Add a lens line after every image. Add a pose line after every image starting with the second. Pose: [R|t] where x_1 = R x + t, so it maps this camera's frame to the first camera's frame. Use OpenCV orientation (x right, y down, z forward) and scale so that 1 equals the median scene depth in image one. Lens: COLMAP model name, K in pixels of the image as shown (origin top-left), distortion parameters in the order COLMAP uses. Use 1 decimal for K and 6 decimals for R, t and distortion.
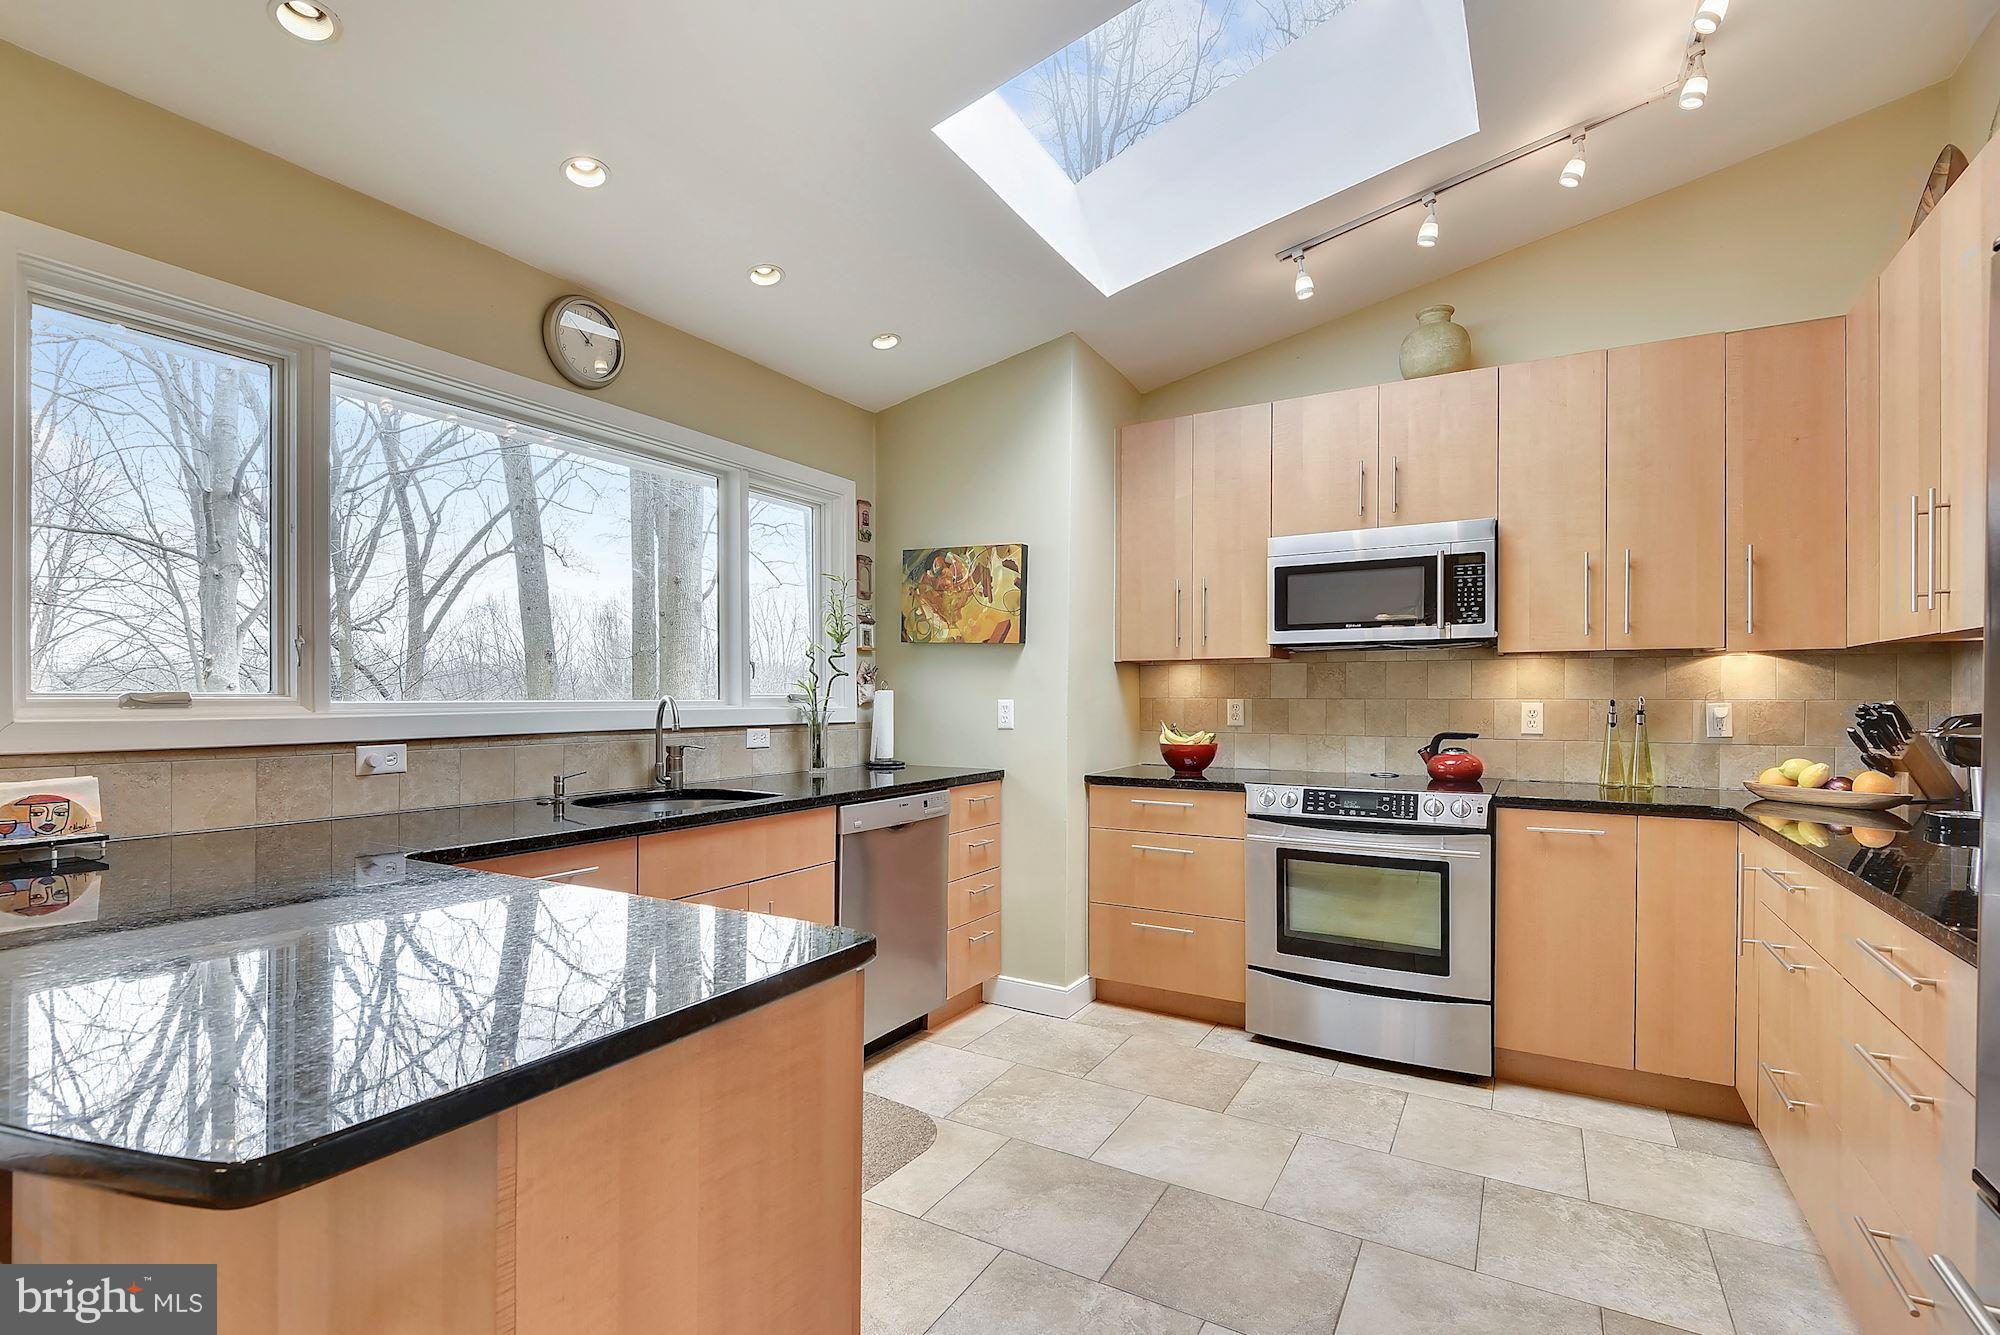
lens RADIAL K [[906.4, 0, 1007.2], [0, 906.4, 683.4], [0, 0, 1]] dist [0.000030, -0.010461]
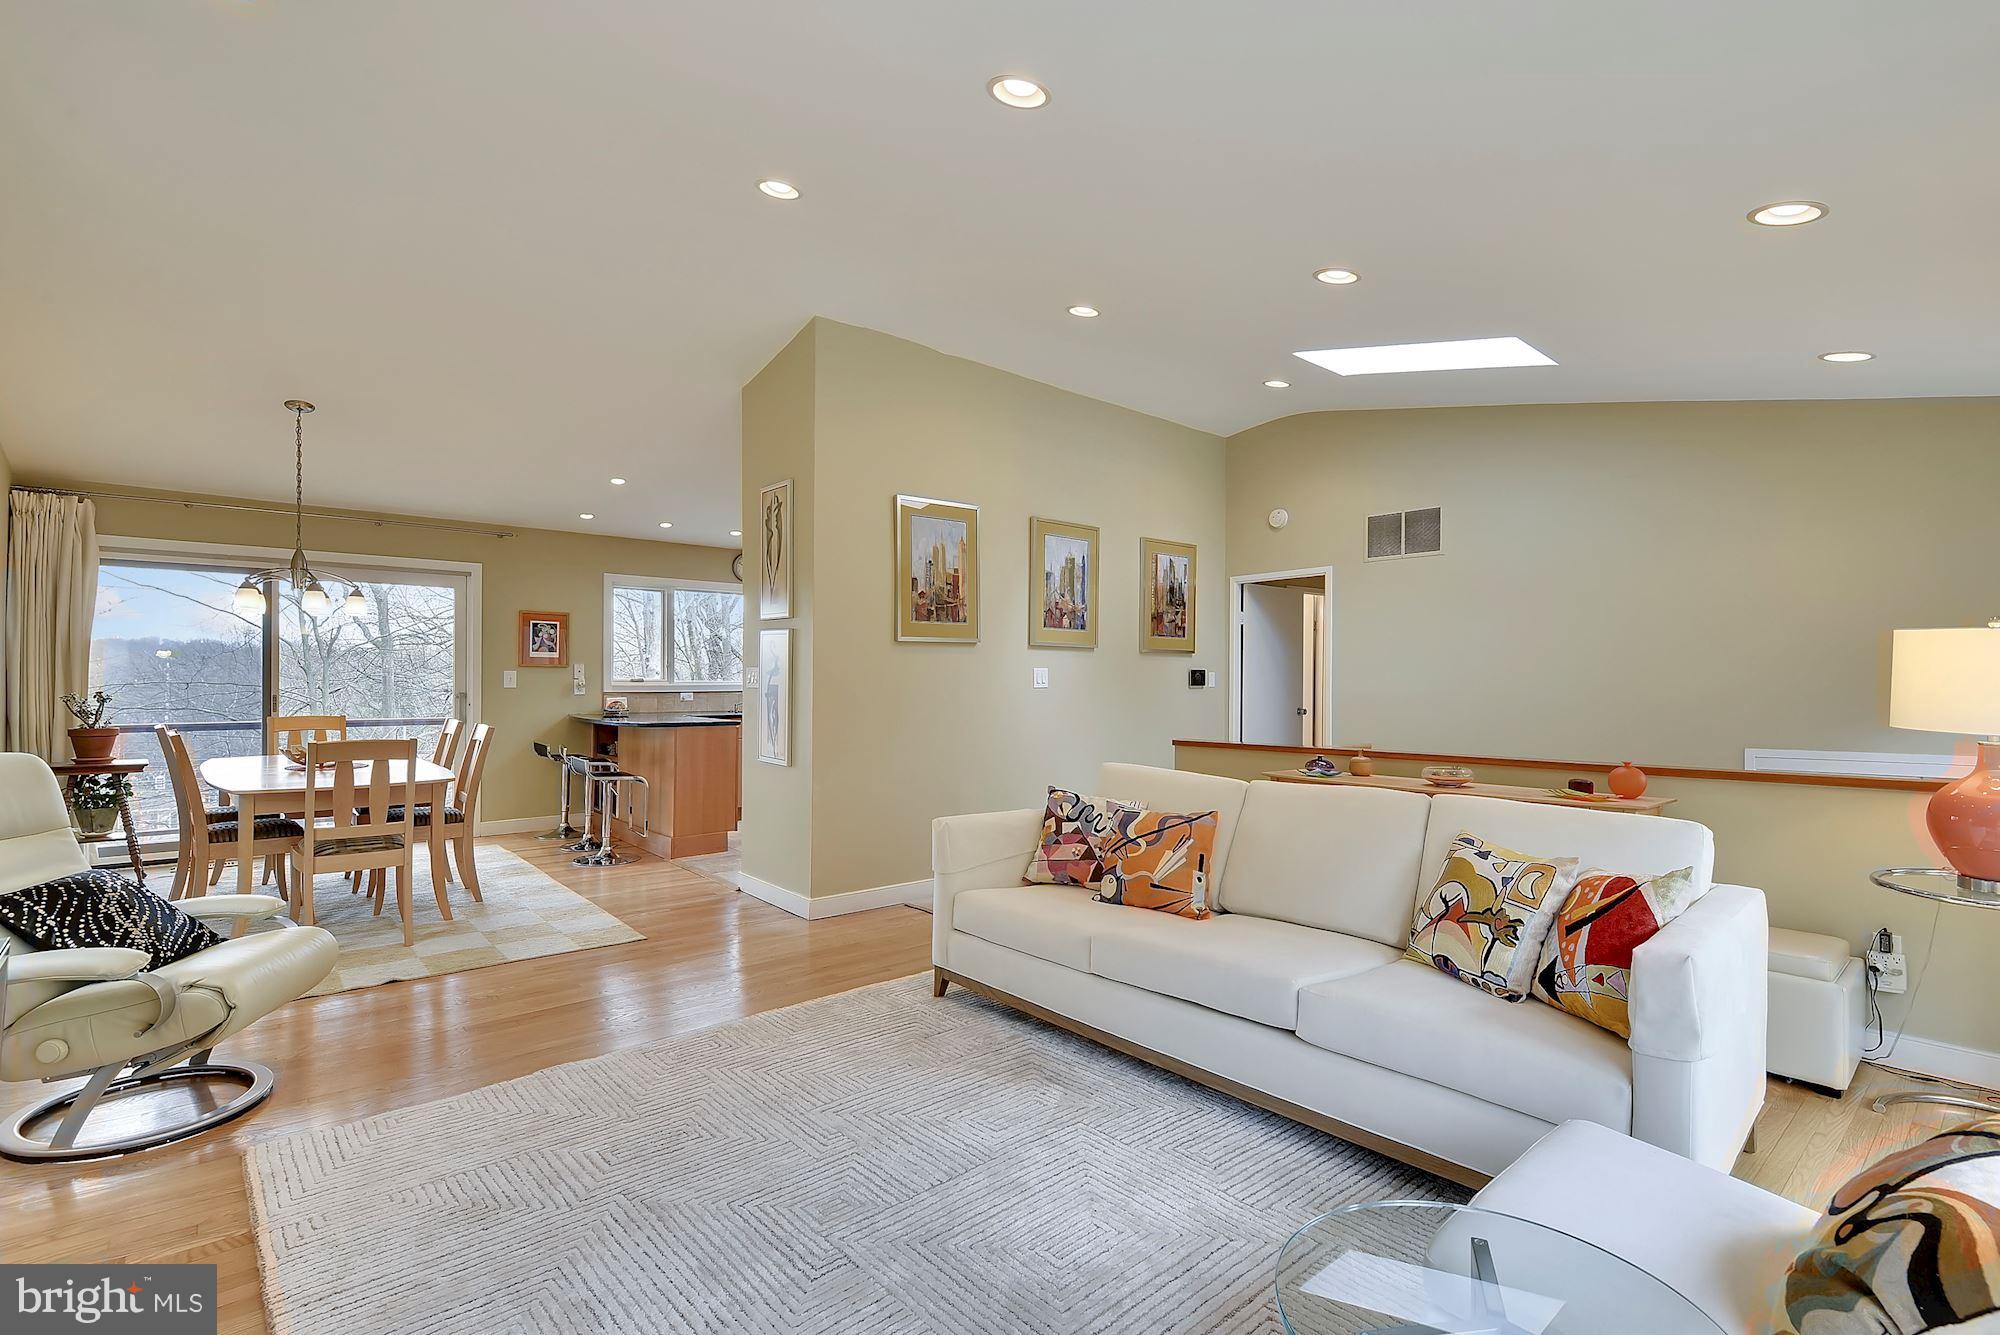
lens RADIAL K [[906.4, 0, 1007.2], [0, 906.4, 683.4], [0, 0, 1]] dist [0.000030, -0.010461]
pose [[0.939808, 0.004295, -0.341676, 1.716441], [0.002037, 0.999833, 0.018172, -0.032657], [0.341696, -0.017774, 0.939642, -1.926755]]
